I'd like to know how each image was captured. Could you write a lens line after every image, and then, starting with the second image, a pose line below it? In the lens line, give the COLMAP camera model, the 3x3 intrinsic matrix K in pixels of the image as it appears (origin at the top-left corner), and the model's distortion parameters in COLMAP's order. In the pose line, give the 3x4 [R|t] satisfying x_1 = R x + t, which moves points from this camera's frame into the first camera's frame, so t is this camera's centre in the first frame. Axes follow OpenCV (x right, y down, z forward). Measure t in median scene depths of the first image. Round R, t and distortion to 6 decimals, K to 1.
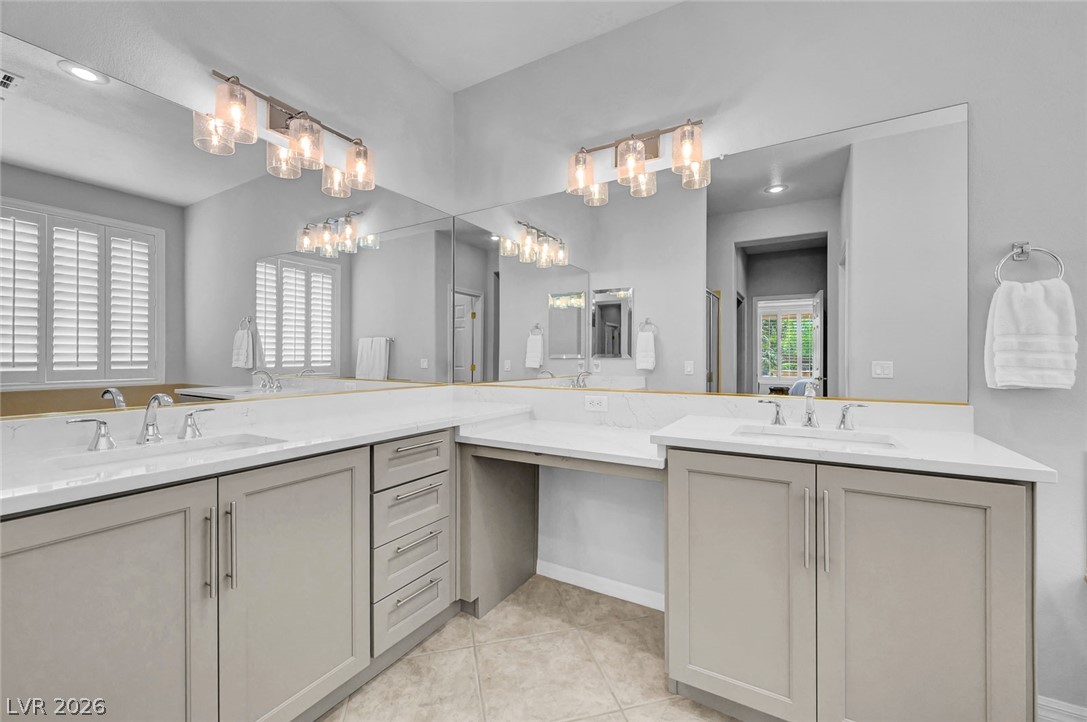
lens RADIAL K [[437.6, 0, 542.3], [0, 437.6, 360.3], [0, 0, 1]] dist [-0.000013, 0.000568]
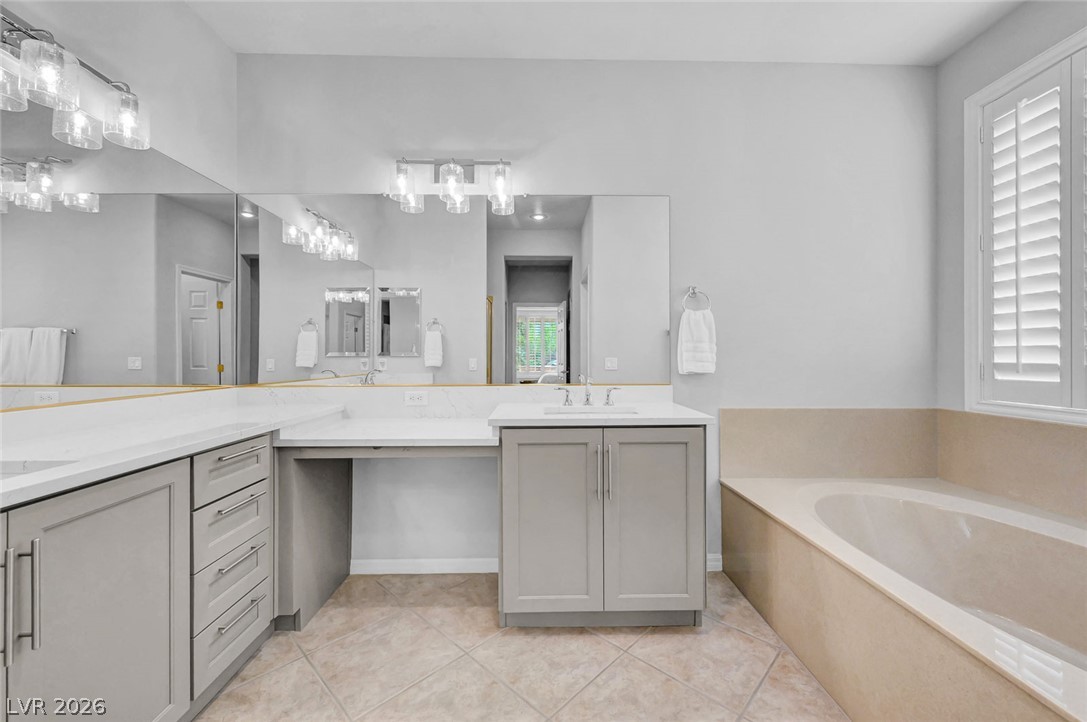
lens RADIAL K [[437.6, 0, 543.6], [0, 437.6, 357.0], [0, 0, 1]] dist [-0.000013, 0.000568]
pose [[0.850756, -0.003585, 0.525549, -0.191197], [0.004566, 0.999989, -0.000571, -0.000463], [-0.525541, 0.002885, 0.850763, -0.086890]]
